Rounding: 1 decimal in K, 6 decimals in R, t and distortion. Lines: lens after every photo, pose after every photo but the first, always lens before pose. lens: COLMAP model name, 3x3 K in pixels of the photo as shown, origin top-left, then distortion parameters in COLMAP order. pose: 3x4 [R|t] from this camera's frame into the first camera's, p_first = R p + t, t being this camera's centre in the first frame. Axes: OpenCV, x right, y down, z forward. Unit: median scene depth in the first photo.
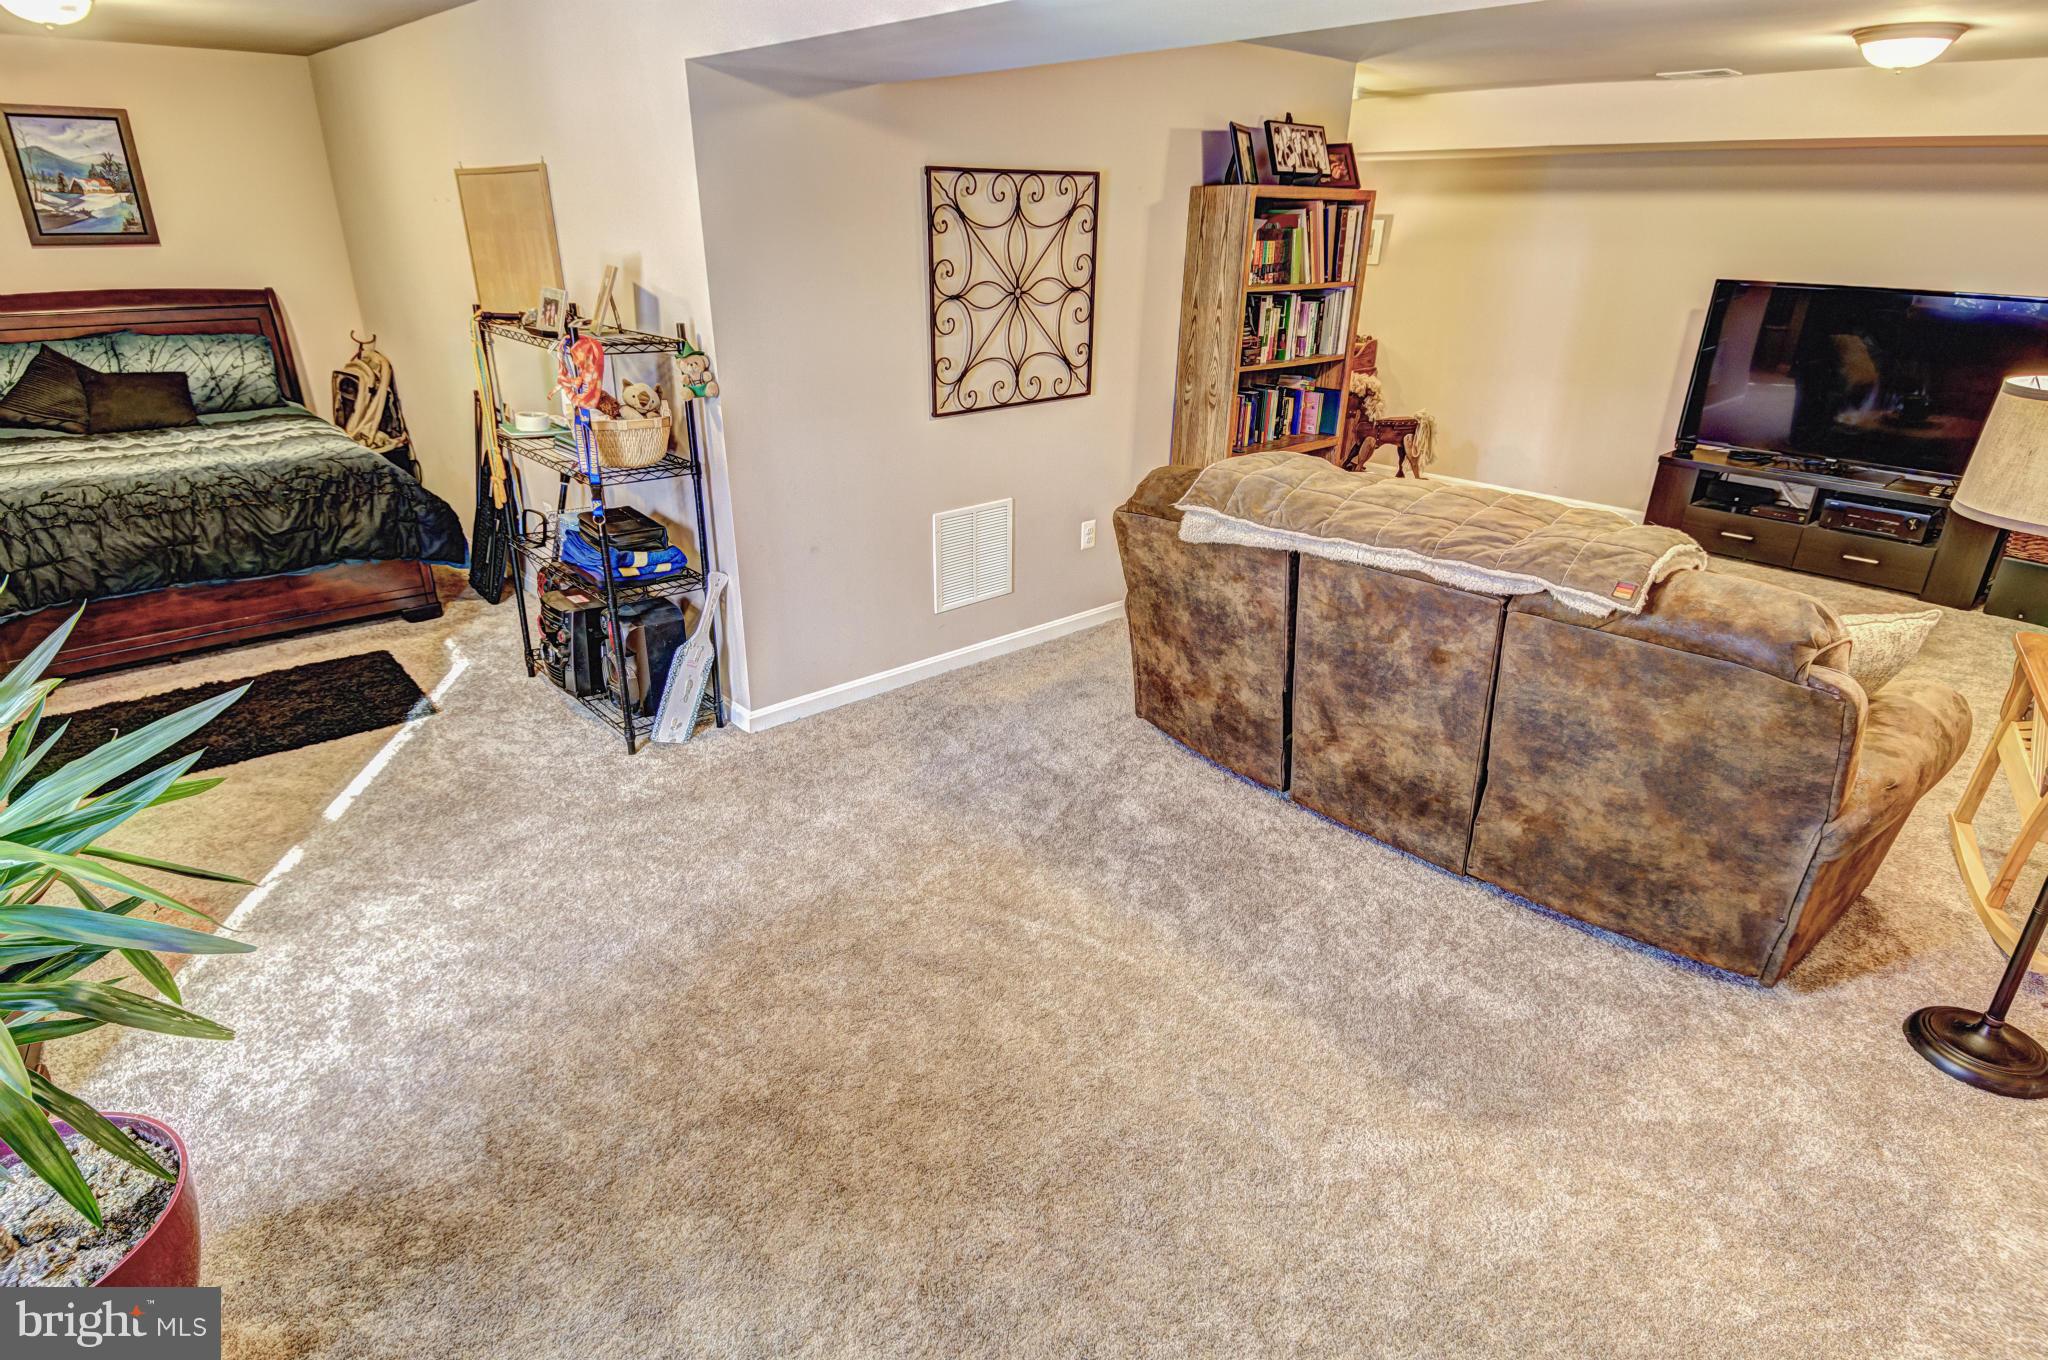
lens RADIAL K [[1066.2, 0, 1018.5], [0, 1066.2, 677.8], [0, 0, 1]] dist [0.026691, -0.027268]
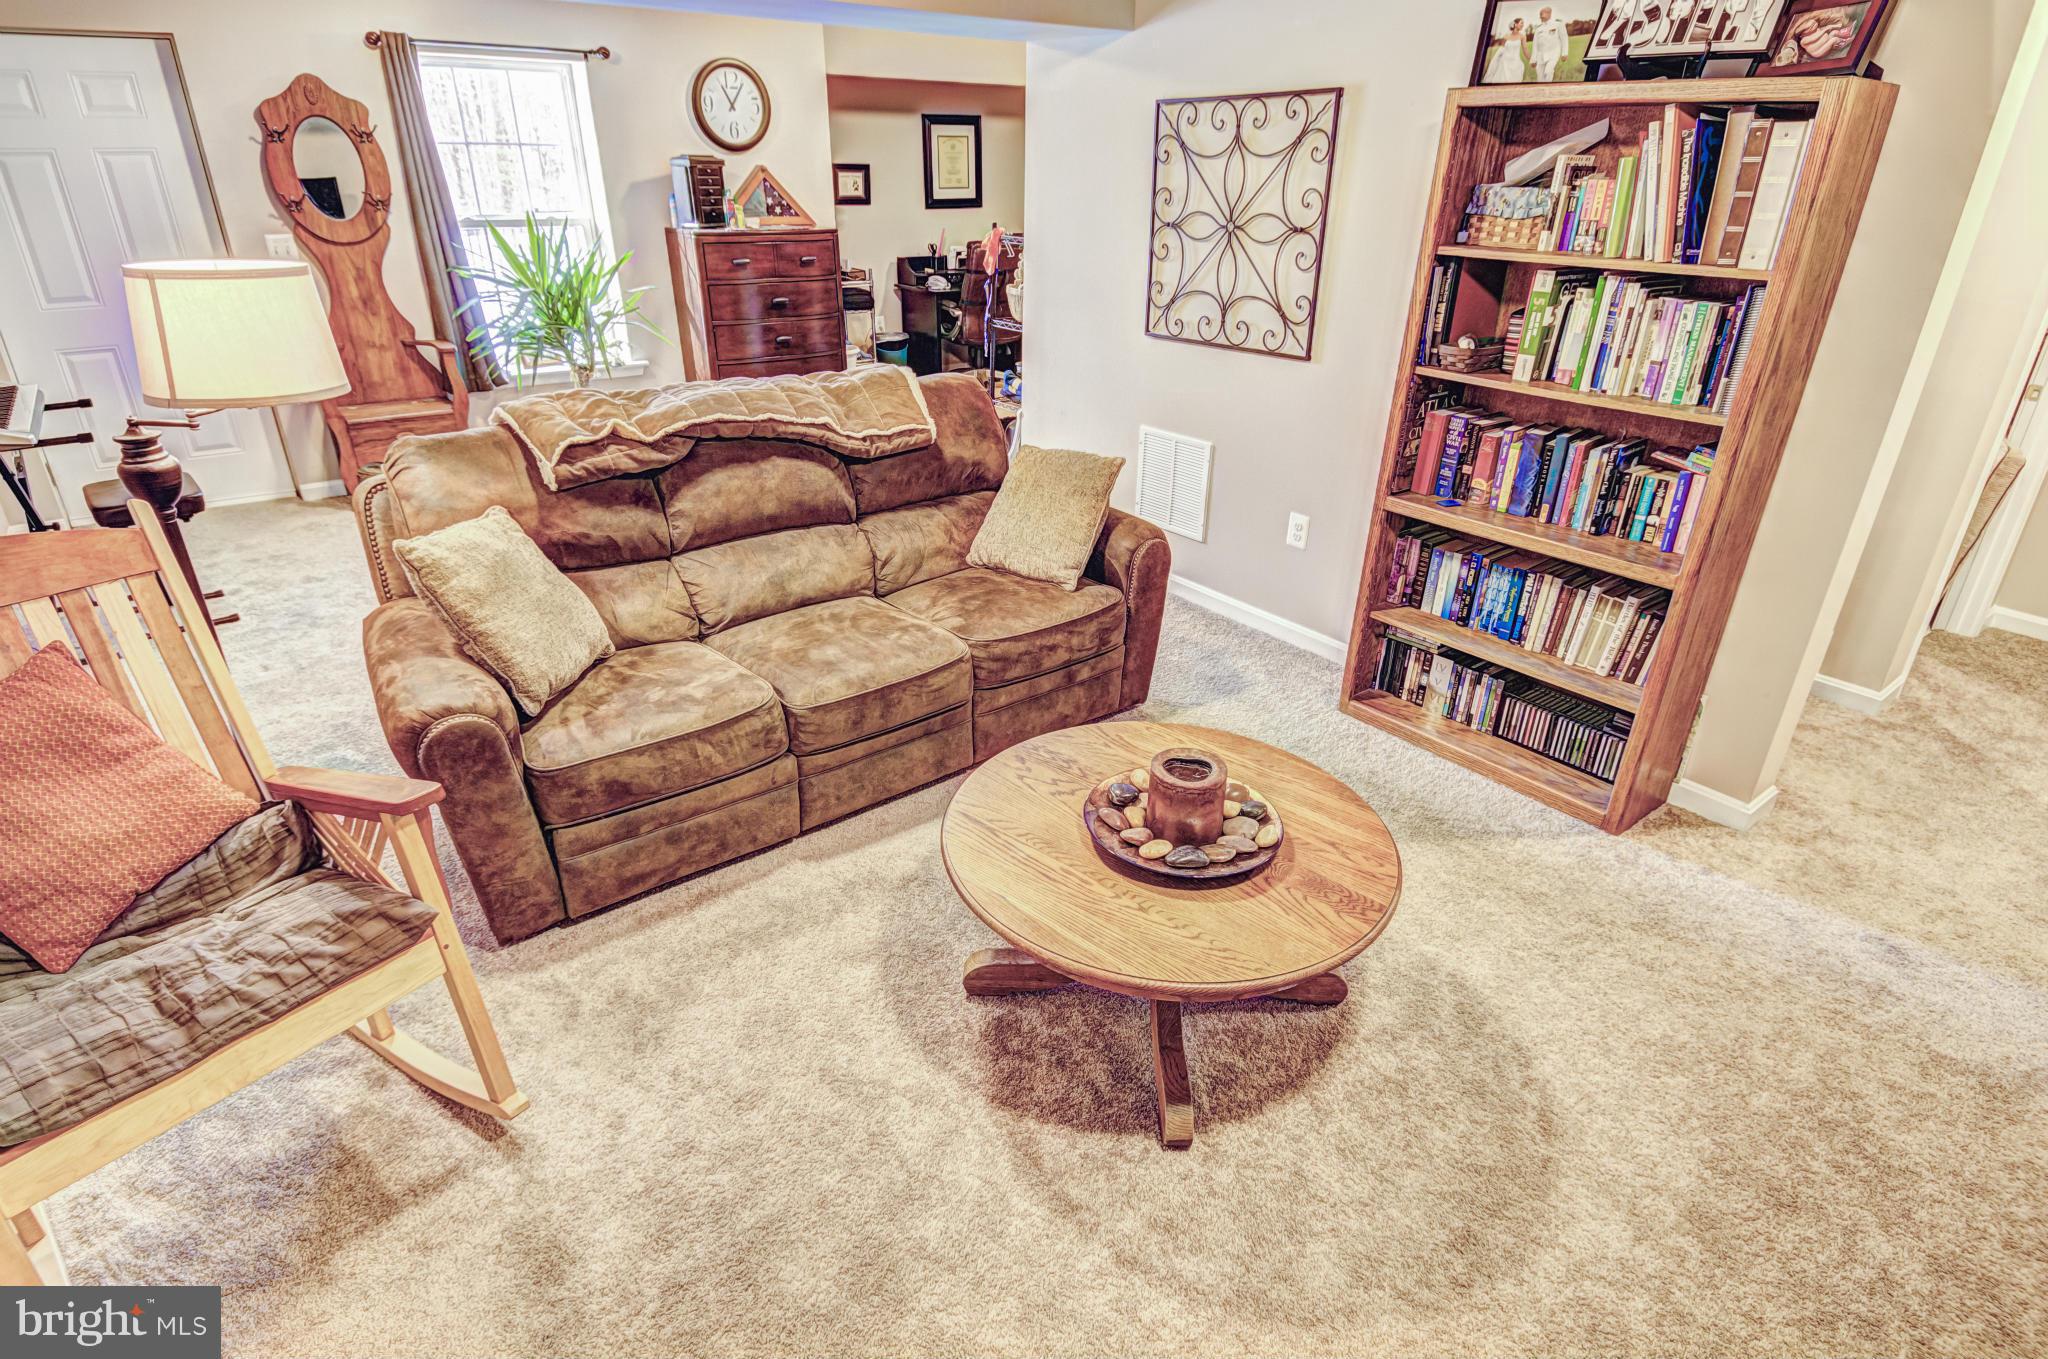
lens RADIAL K [[1066.2, 0, 1016.9], [0, 1066.2, 677.3], [0, 0, 1]] dist [0.026691, -0.027268]
pose [[-0.078858, 0.420063, -0.904062, 1.036887], [-0.404908, 0.815213, 0.414098, -0.346737], [0.910951, 0.398717, 0.105800, 0.874277]]
